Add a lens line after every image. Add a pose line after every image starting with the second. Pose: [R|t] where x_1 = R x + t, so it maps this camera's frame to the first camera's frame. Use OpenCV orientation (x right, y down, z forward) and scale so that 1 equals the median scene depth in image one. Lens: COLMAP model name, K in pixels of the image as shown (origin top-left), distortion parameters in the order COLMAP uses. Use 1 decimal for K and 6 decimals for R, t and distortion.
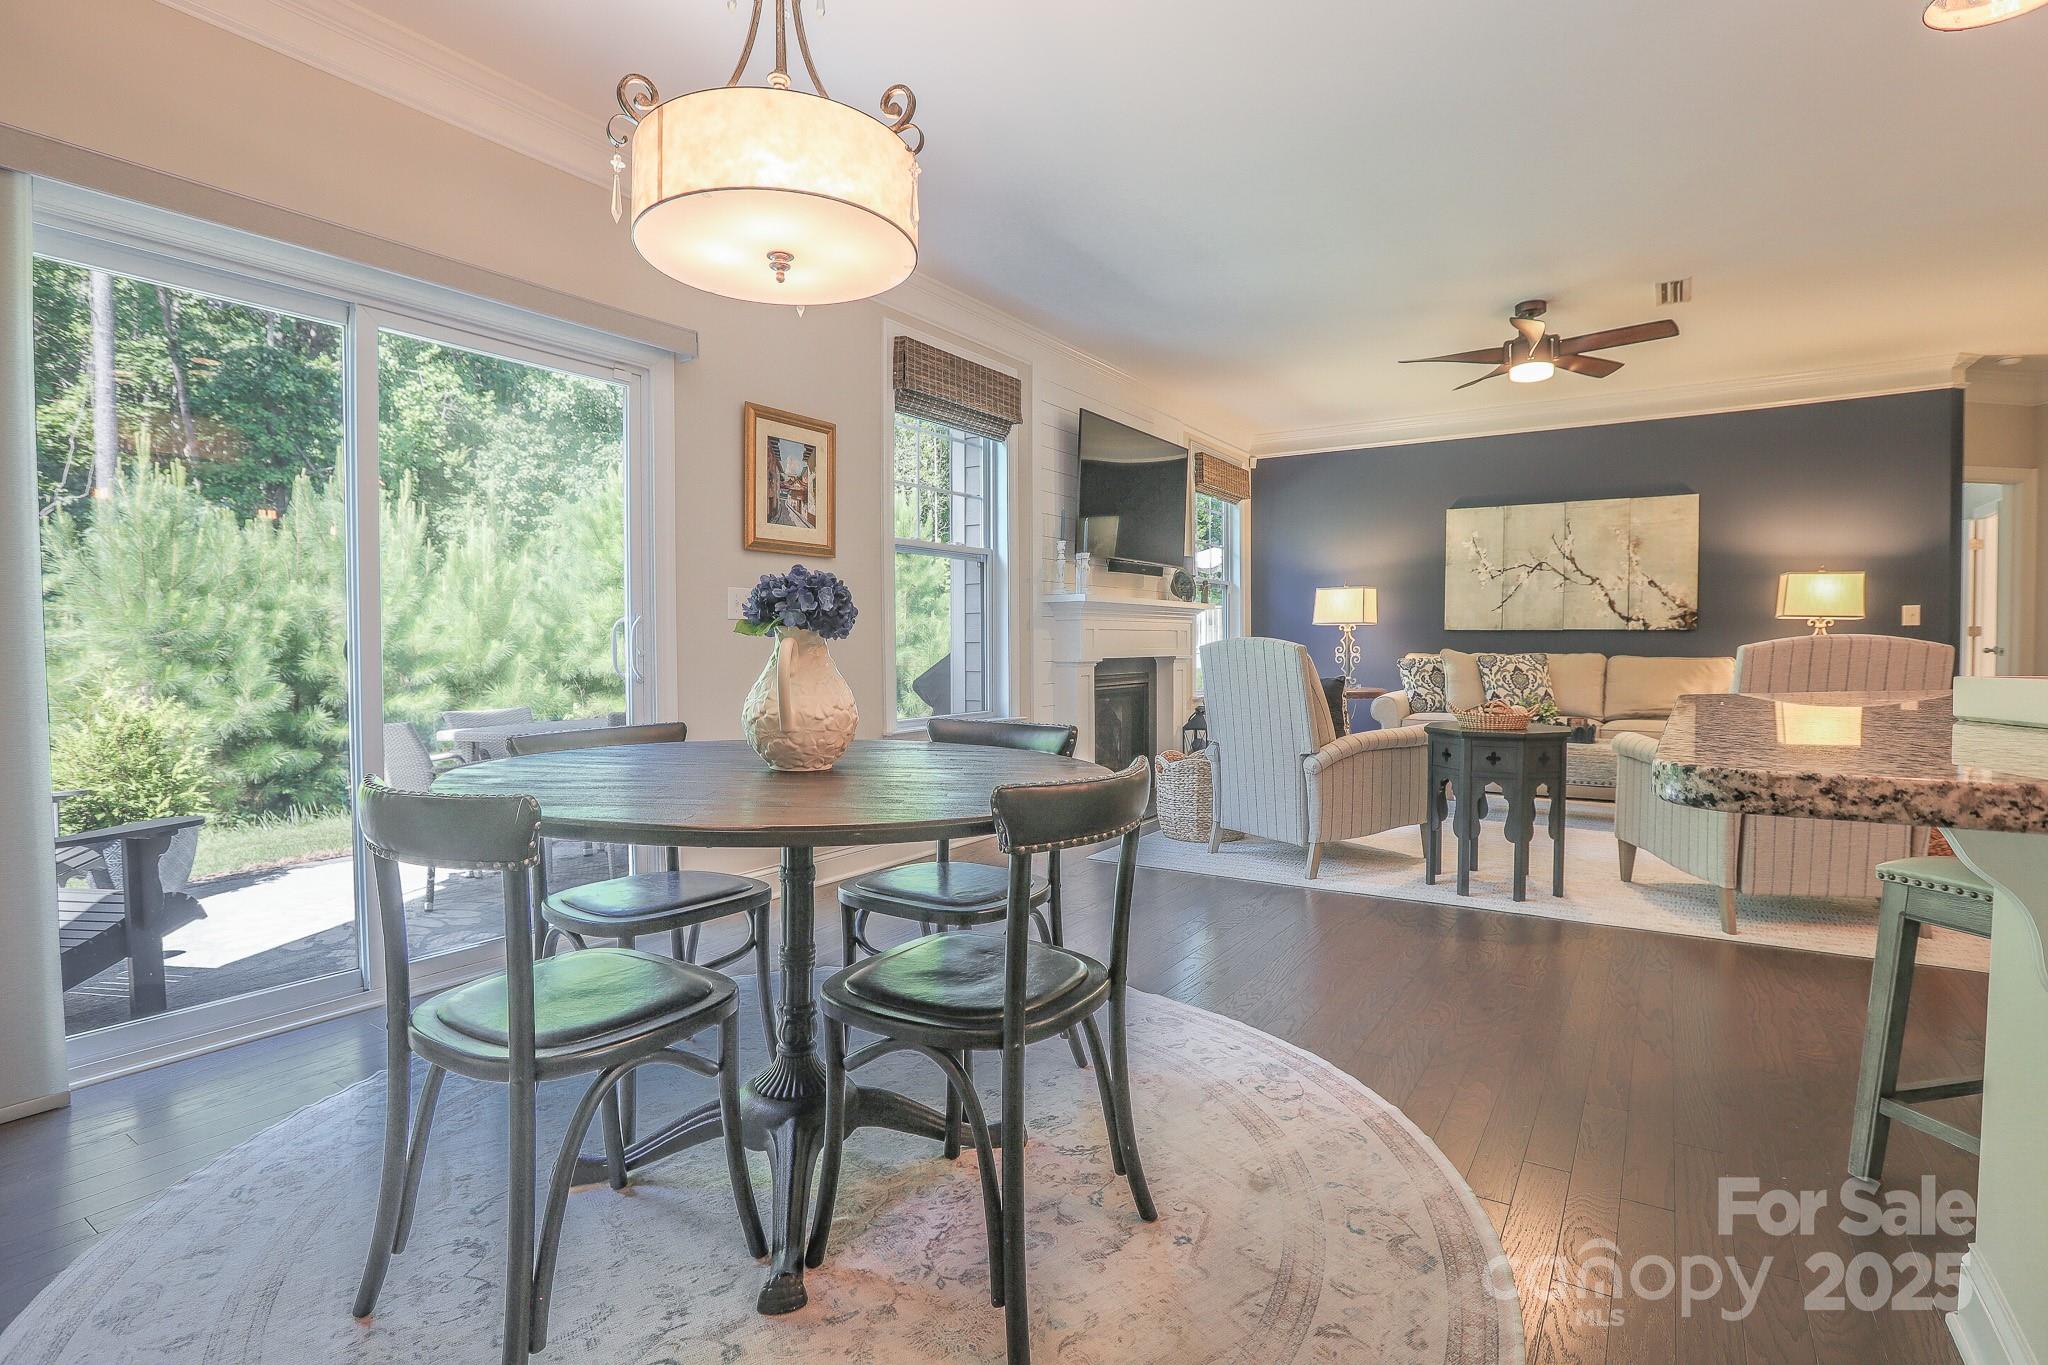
lens RADIAL K [[978.8, 0, 1052.8], [0, 978.8, 677.9], [0, 0, 1]] dist [-0.034236, 0.005403]
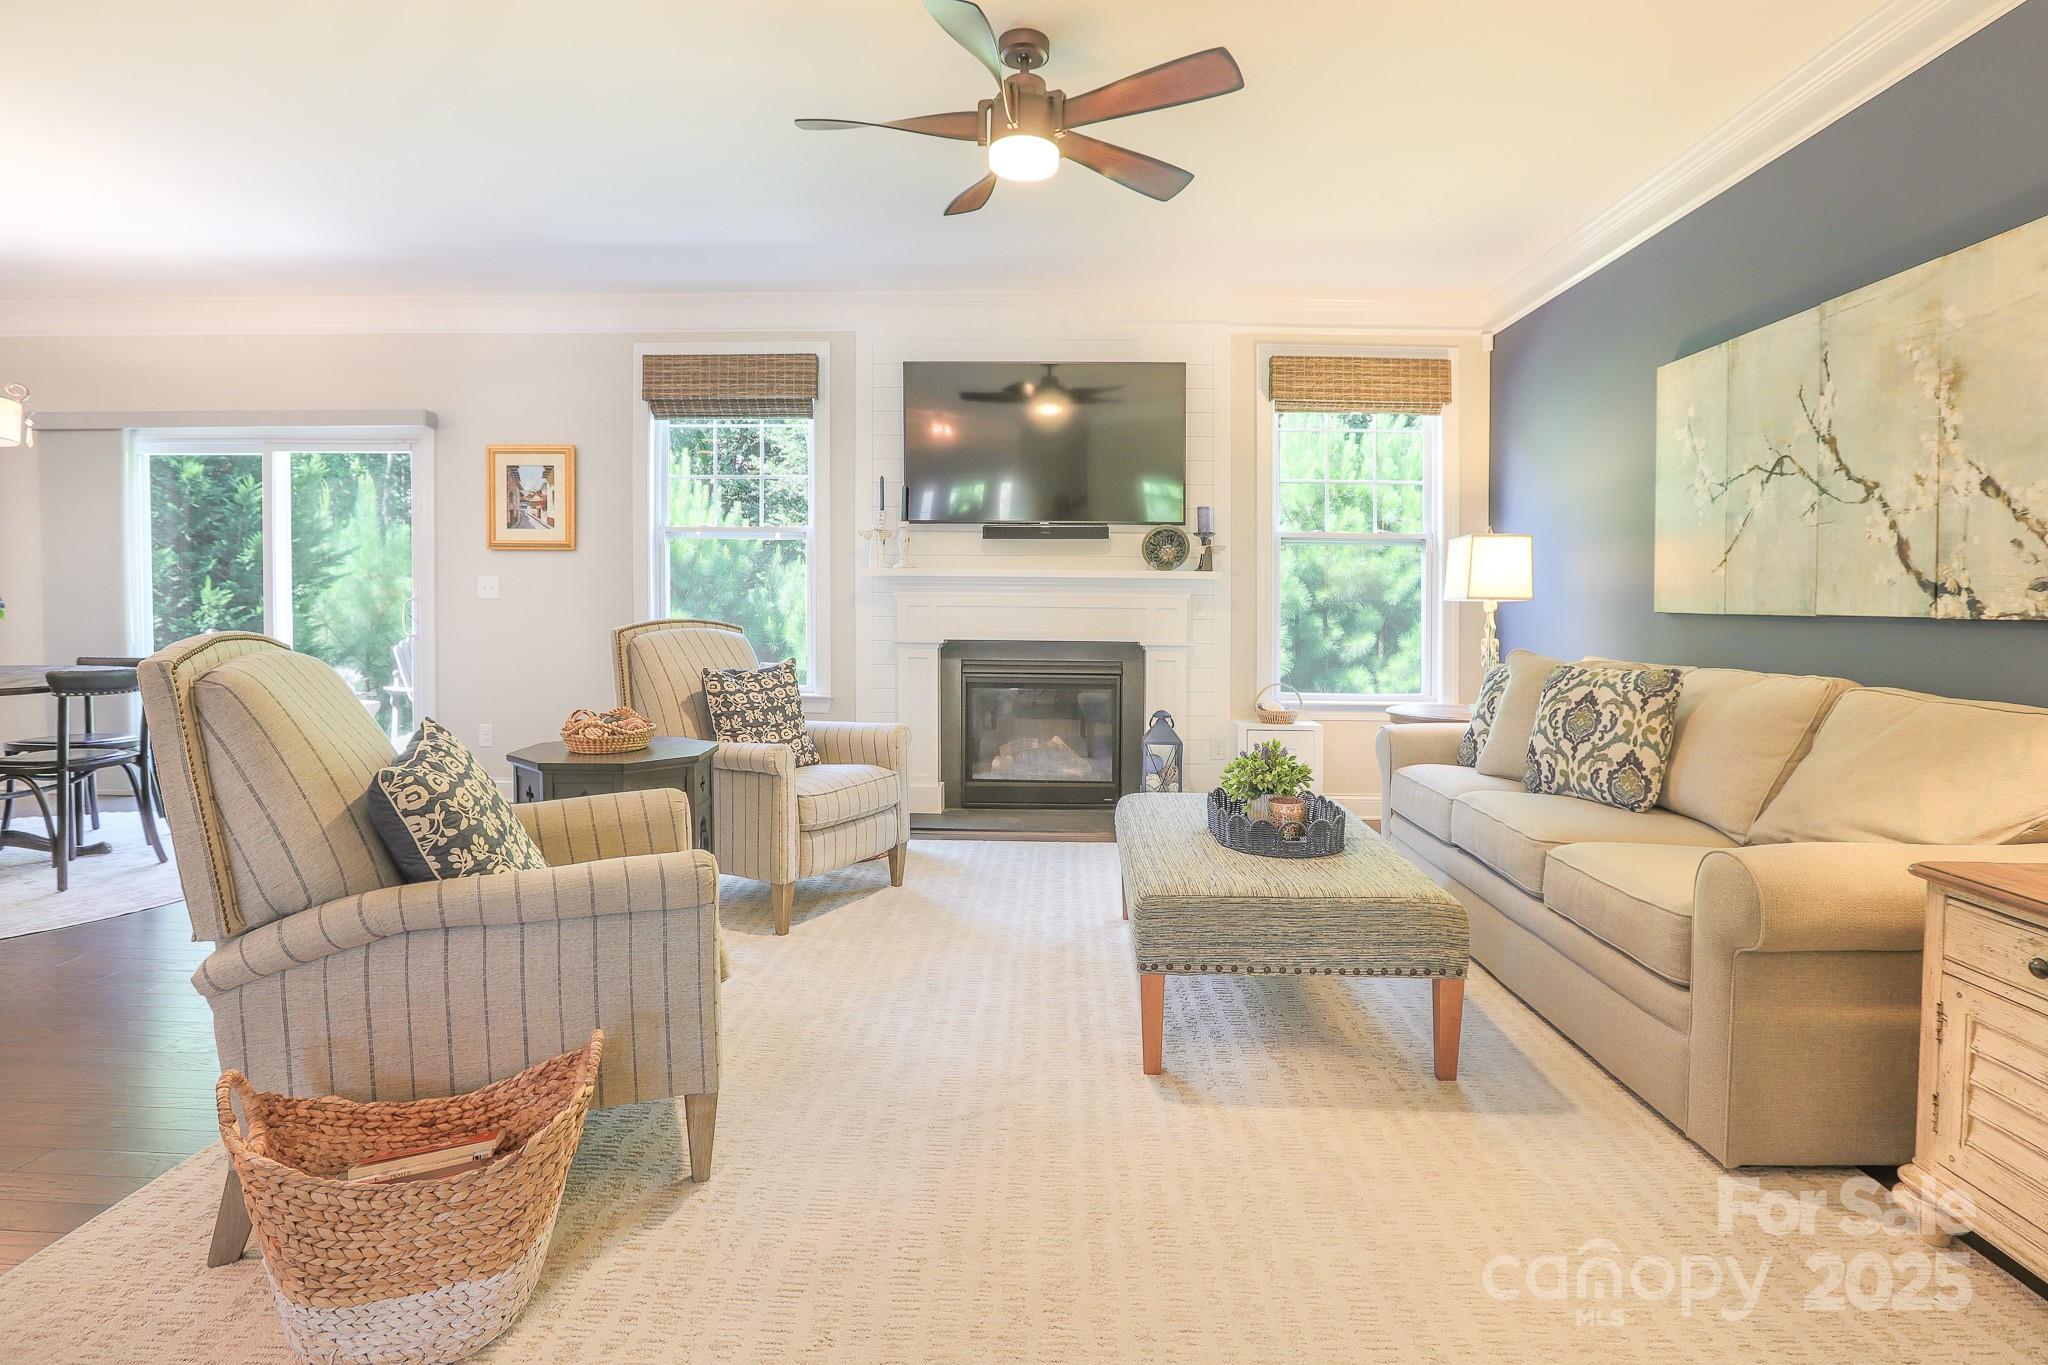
lens RADIAL K [[1033.0, 0, 1024.1], [0, 1033.0, 625.6], [0, 0, 1]] dist [-0.048238, 0.023697]
pose [[0.508960, 0.022522, -0.860496, 0.779659], [-0.044432, 0.999012, -0.000133, -0.033381], [0.859643, 0.038302, 0.509458, 0.535662]]
